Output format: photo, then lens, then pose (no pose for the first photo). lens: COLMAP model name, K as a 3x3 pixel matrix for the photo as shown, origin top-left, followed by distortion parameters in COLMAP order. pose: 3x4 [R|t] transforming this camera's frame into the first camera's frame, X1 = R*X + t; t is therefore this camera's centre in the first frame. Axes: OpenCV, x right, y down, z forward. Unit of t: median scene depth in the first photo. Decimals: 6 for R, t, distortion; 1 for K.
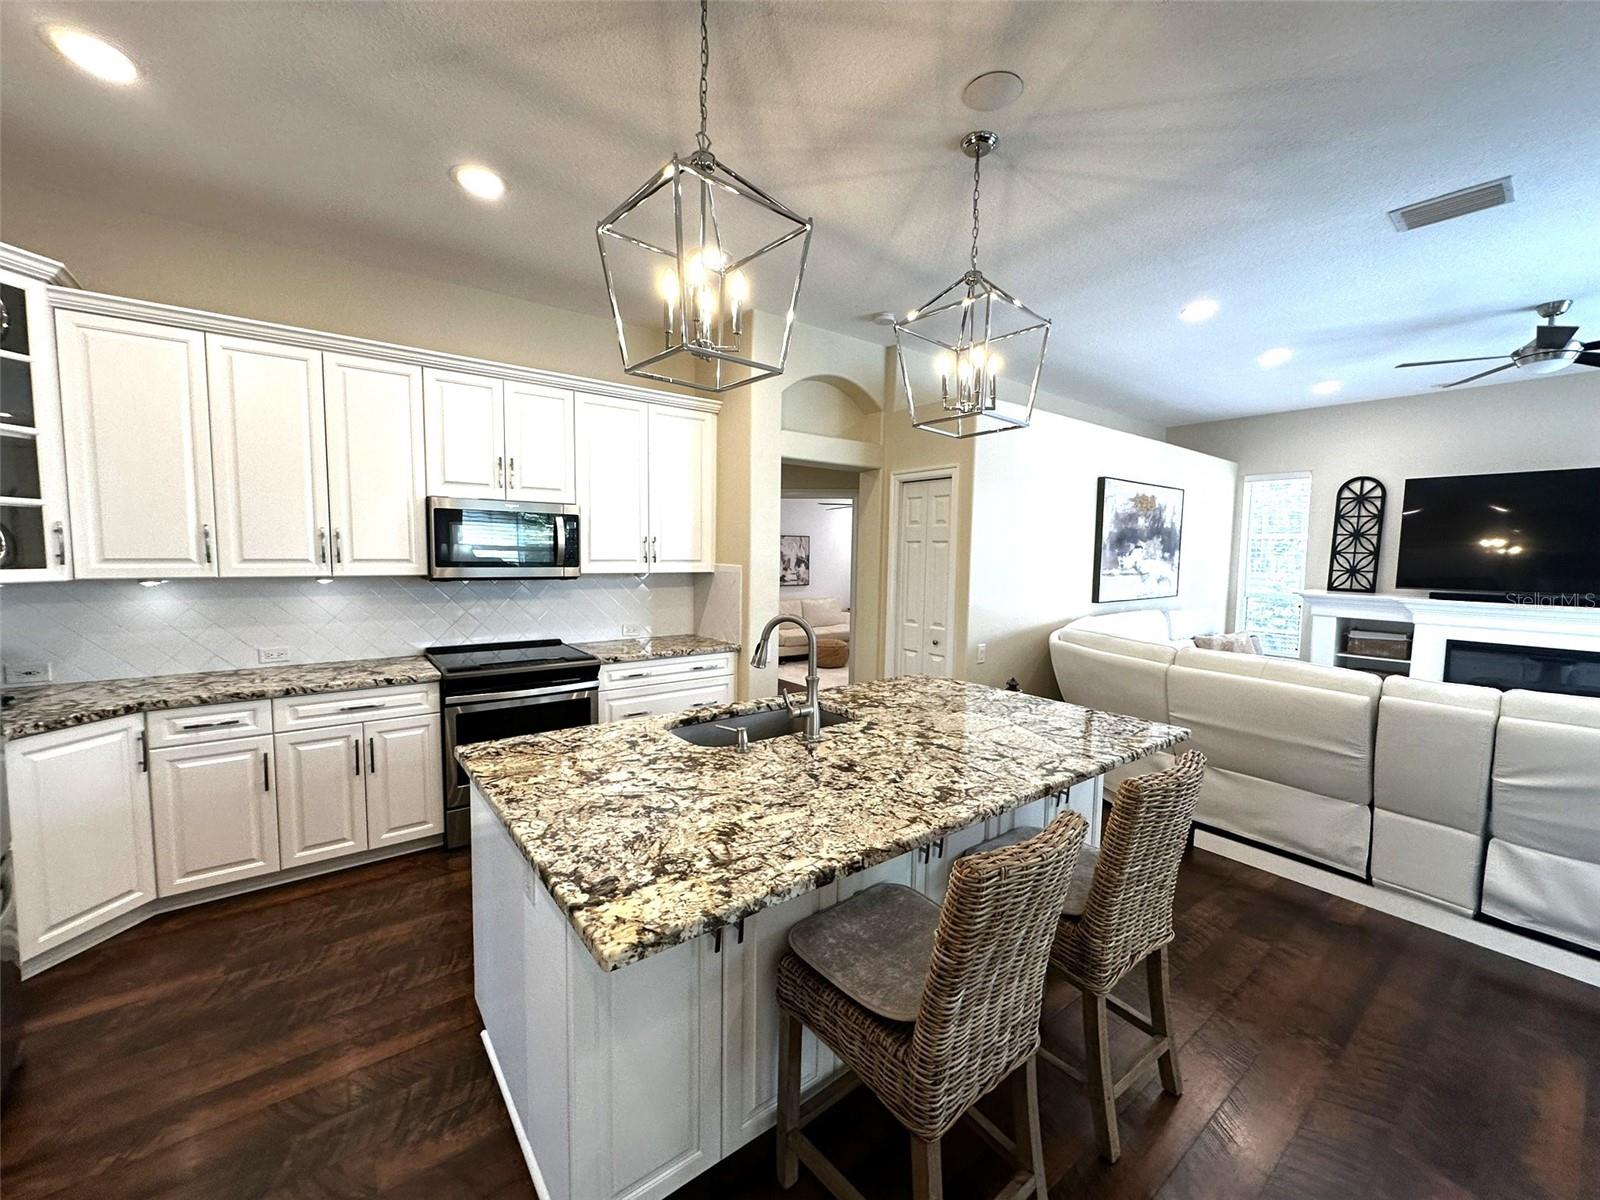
lens RADIAL K [[634.5, 0, 800.0], [0, 634.5, 600.0], [0, 0, 1]] dist [-0.001395, -0.000032]
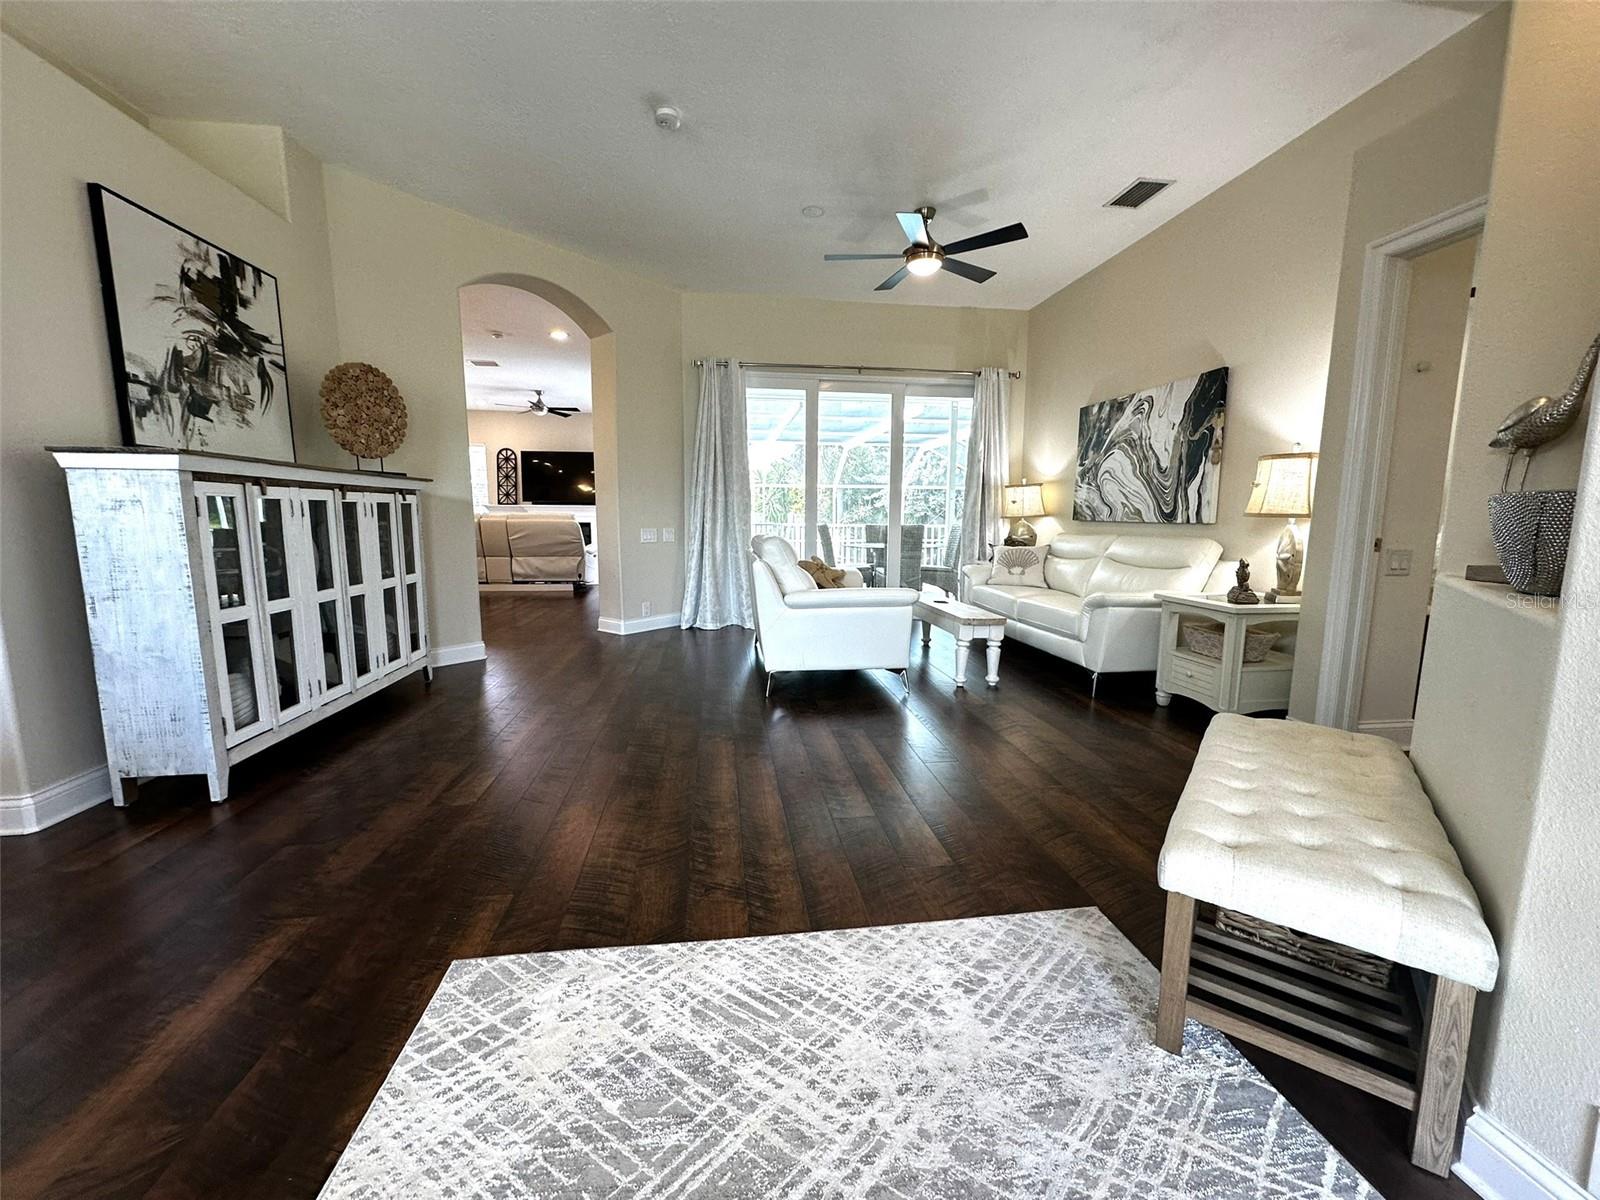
lens RADIAL K [[636.3, 0, 806.4], [0, 636.3, 600.1], [0, 0, 1]] dist [-0.001685, -0.000012]
pose [[0.494573, -0.124946, 0.860108, -1.015548], [0.067317, 0.992147, 0.105419, 0.311063], [-0.866525, 0.005762, 0.499100, -1.899635]]
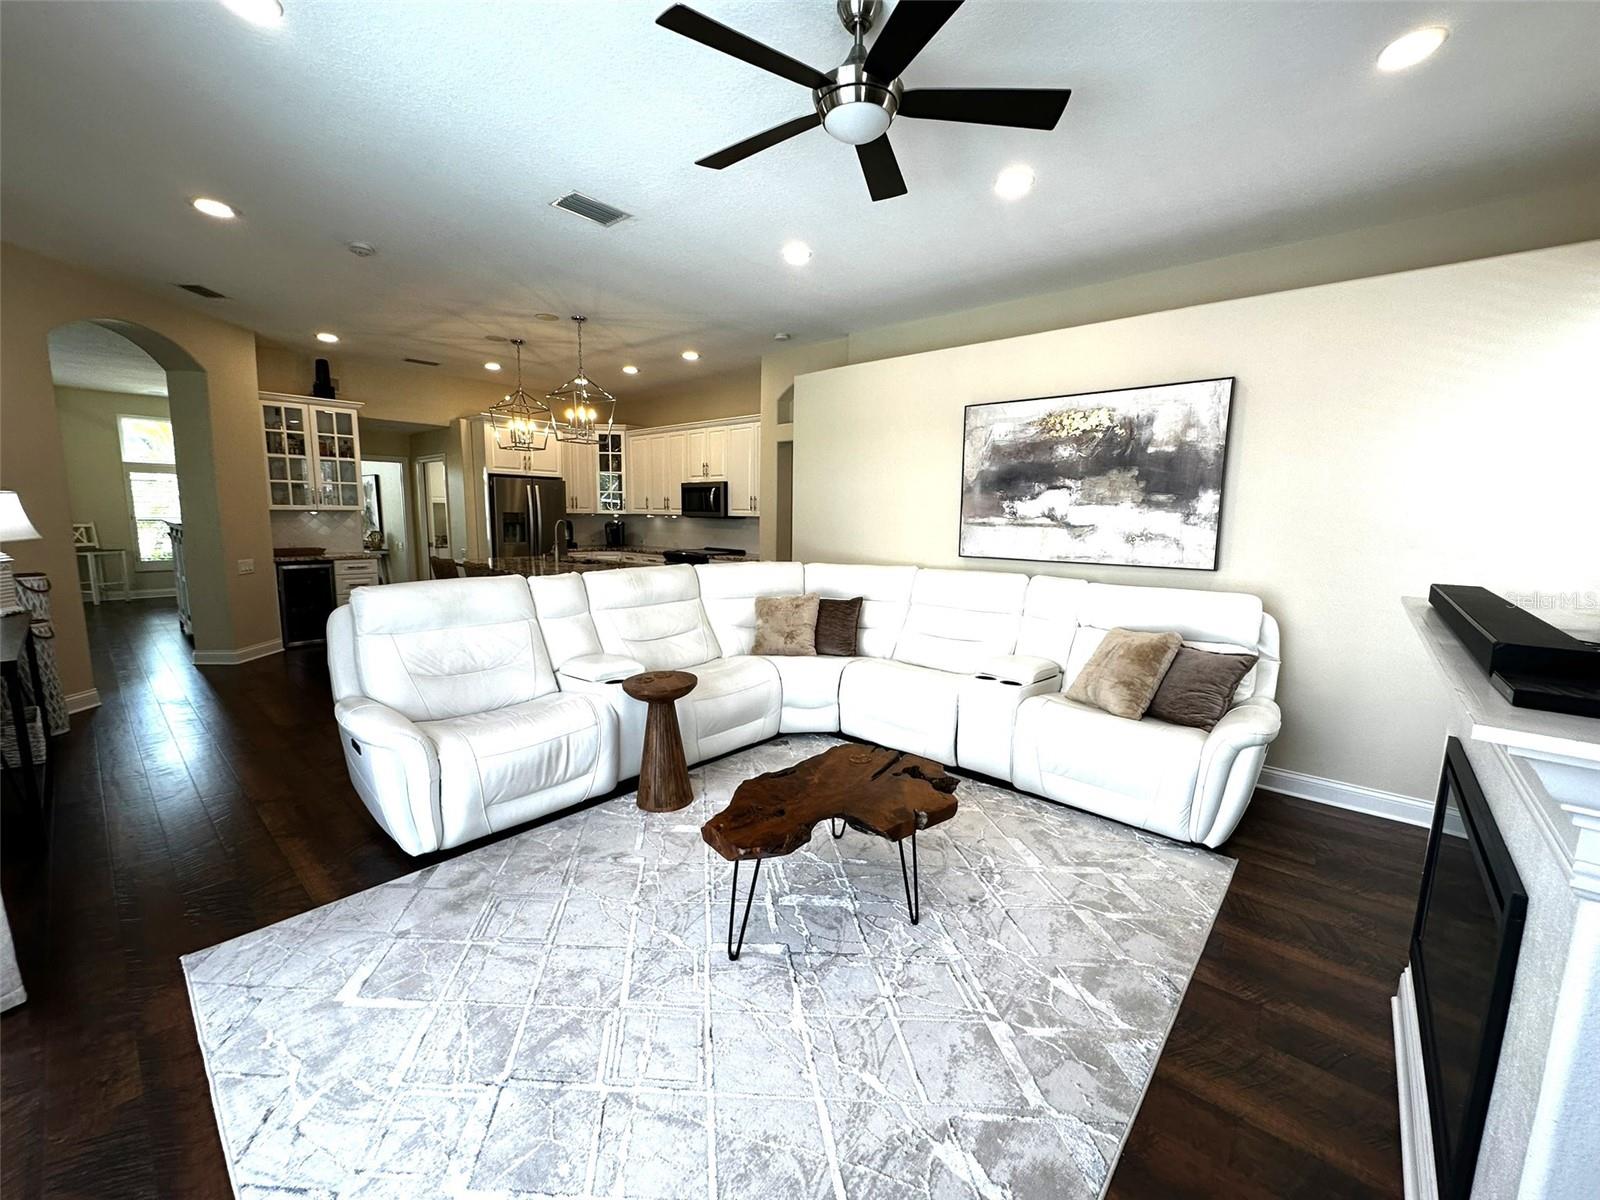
lens RADIAL K [[636.3, 0, 806.4], [0, 636.3, 600.1], [0, 0, 1]] dist [-0.001685, -0.000012]
pose [[0.196206, 0.122263, -0.972911, 2.353252], [-0.087993, 0.990389, 0.106714, -0.019375], [0.976607, 0.064671, 0.205078, 1.165101]]
